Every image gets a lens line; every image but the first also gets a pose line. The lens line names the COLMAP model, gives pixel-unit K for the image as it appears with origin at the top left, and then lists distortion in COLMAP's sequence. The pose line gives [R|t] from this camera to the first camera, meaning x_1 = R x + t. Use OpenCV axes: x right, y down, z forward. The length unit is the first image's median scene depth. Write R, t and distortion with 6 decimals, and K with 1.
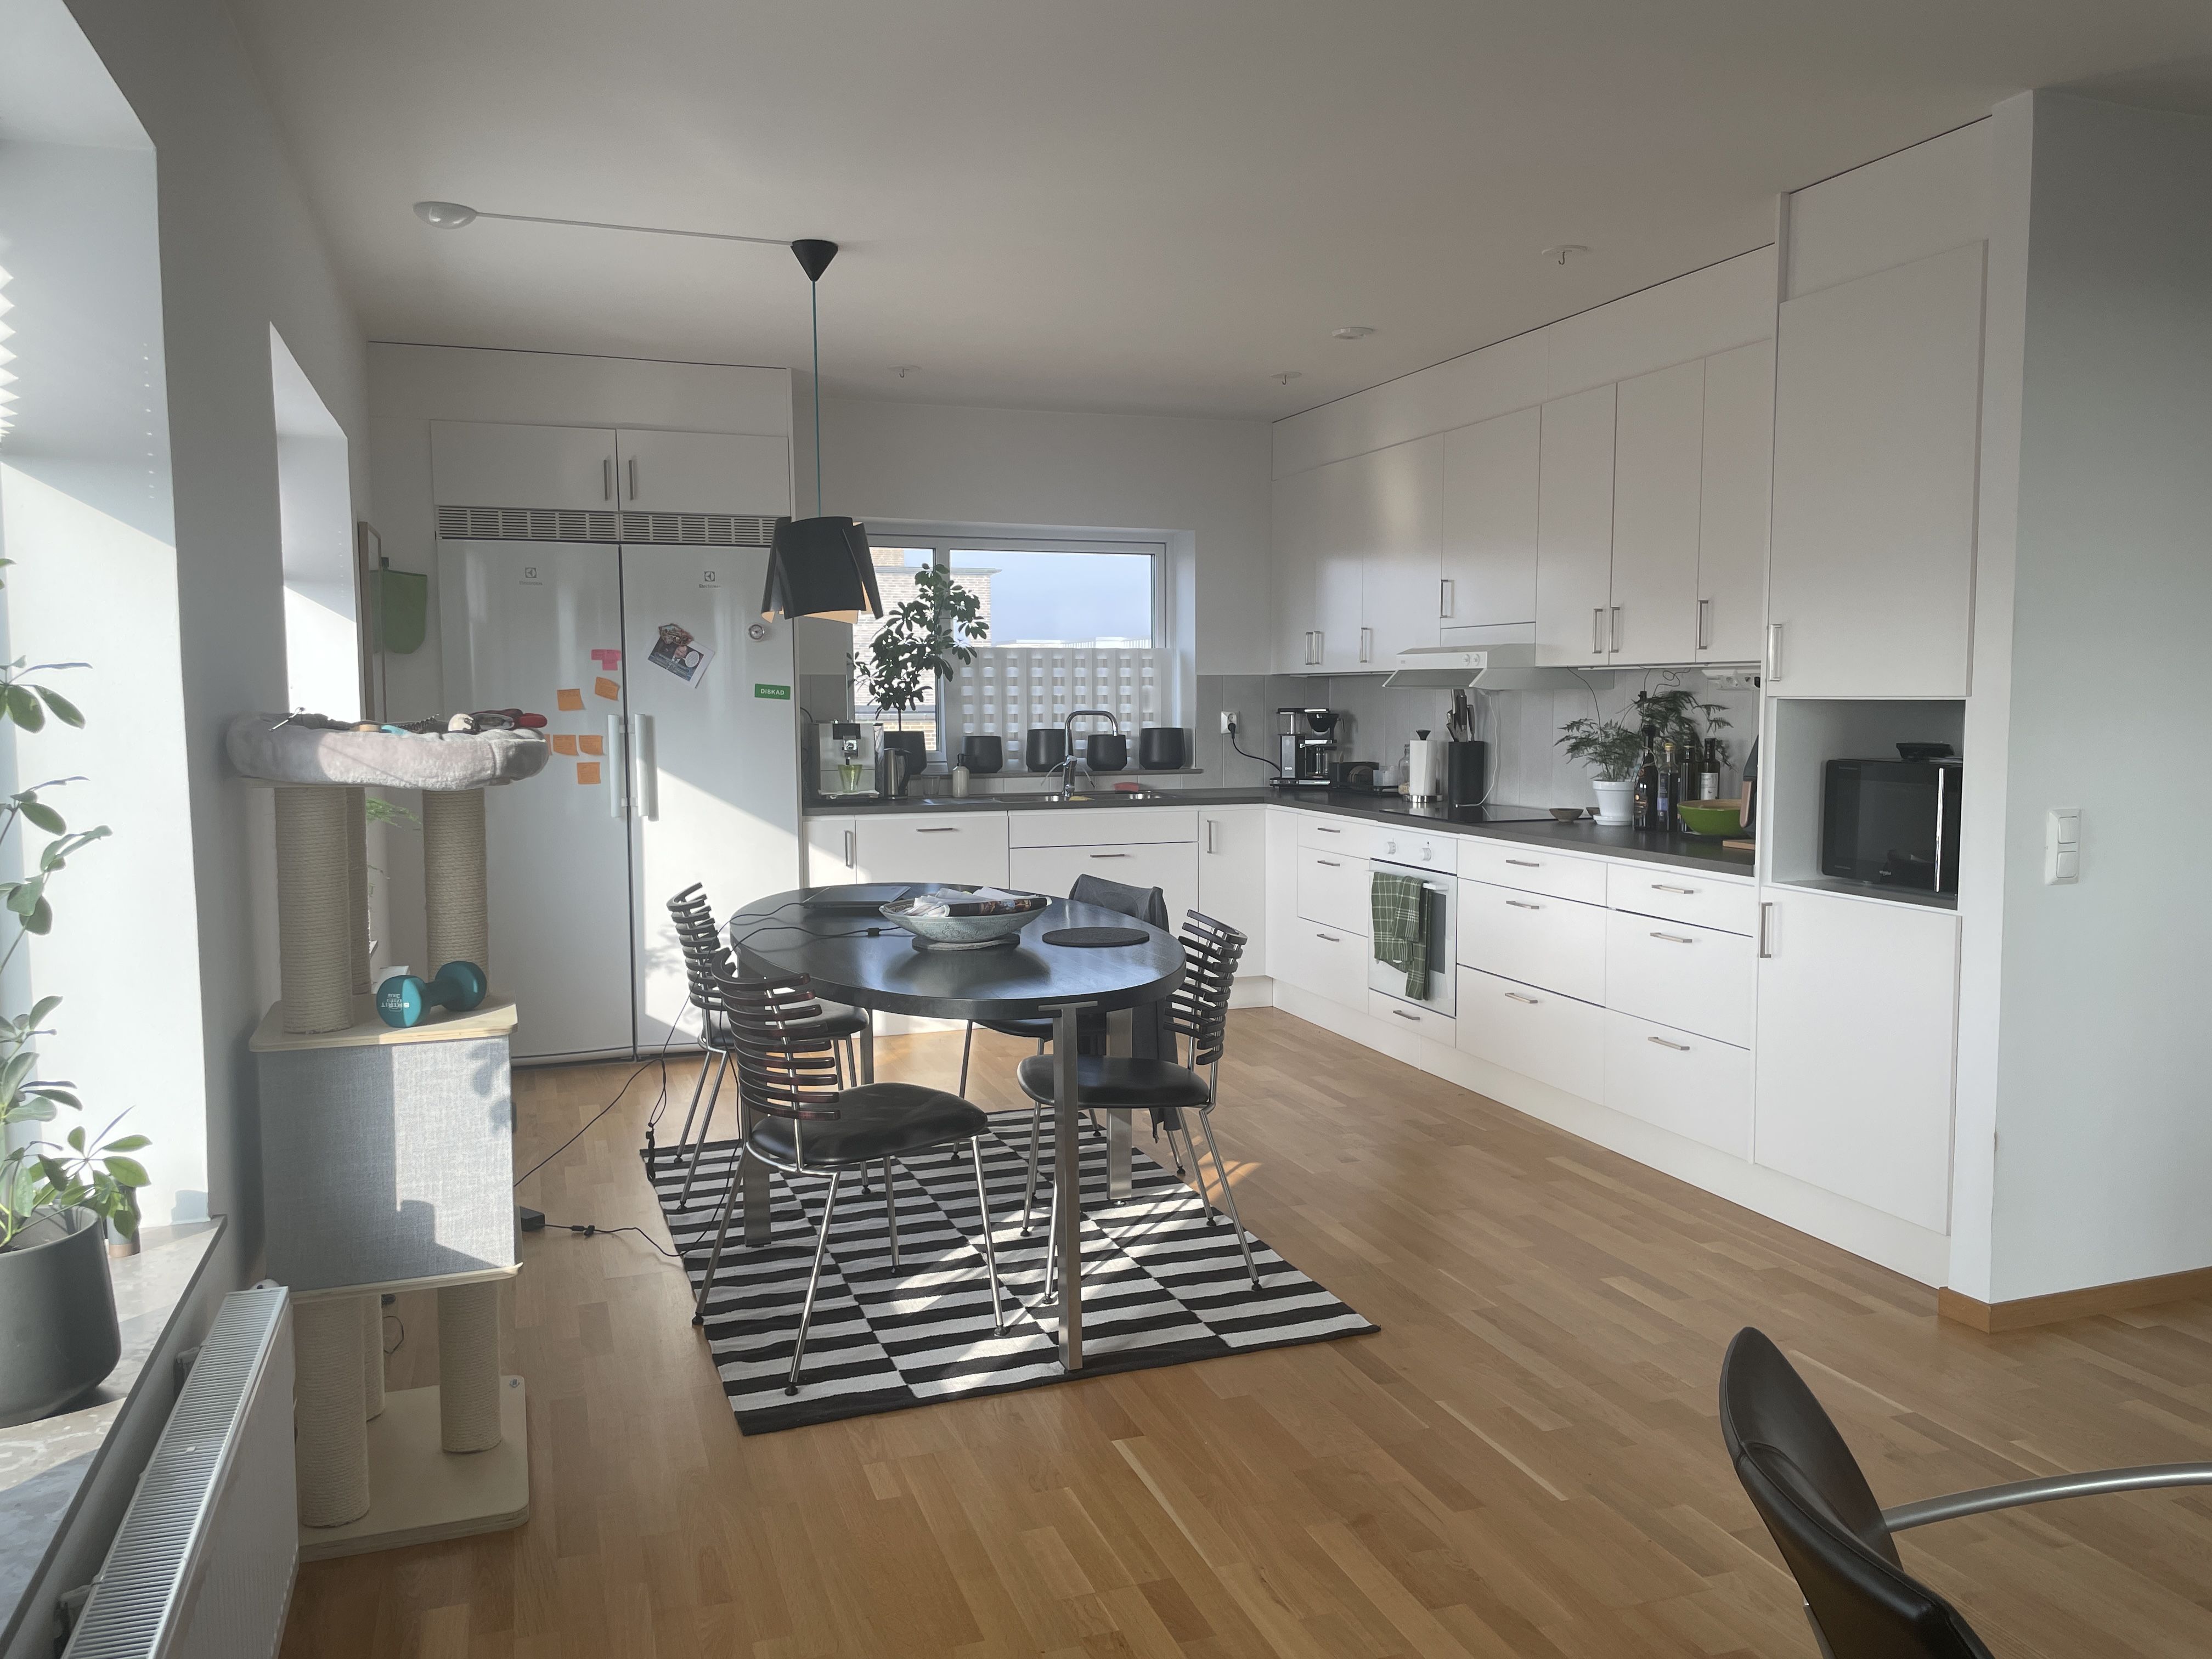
lens RADIAL K [[1706.8, 0, 1111.2], [0, 1706.8, 833.2], [0, 0, 1]] dist [0.035461, -0.028087]
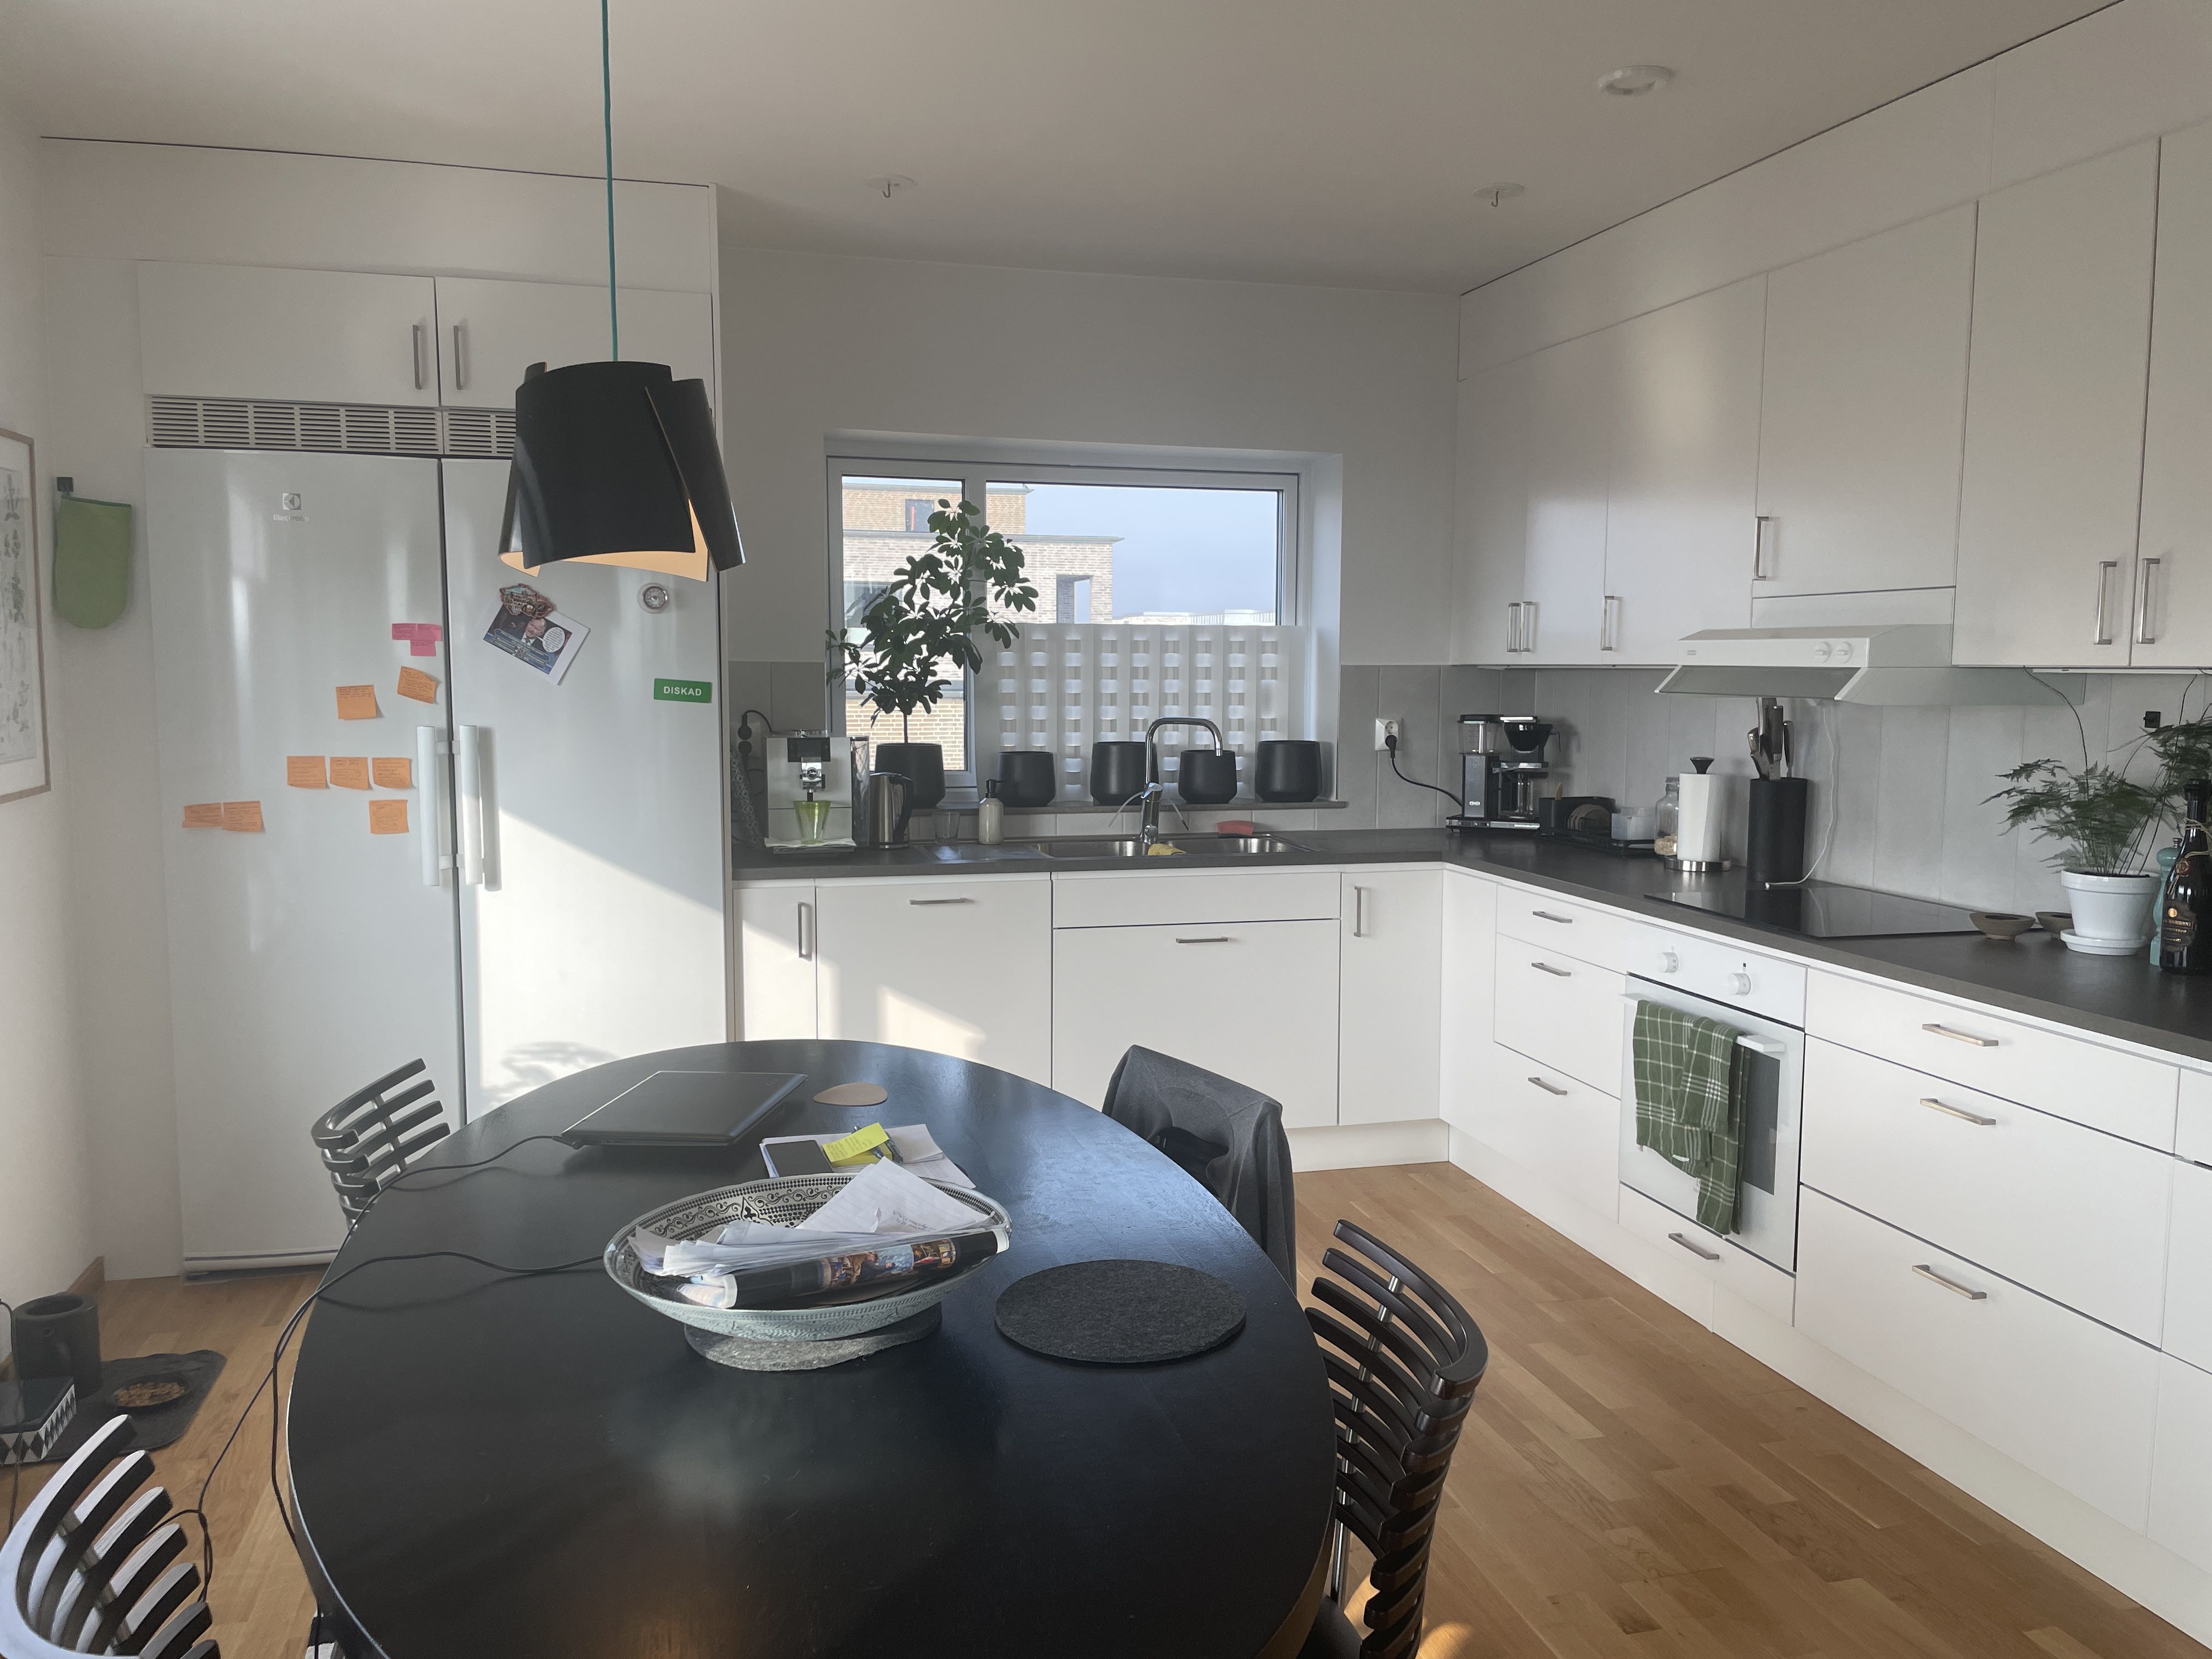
lens RADIAL K [[1706.8, 0, 1102.1], [0, 1706.8, 822.3], [0, 0, 1]] dist [0.035461, -0.028087]
pose [[0.996739, 0.016025, -0.079090, 0.011130], [-0.015310, 0.999836, 0.009643, -0.040733], [0.079232, -0.008401, 0.996821, 0.359241]]
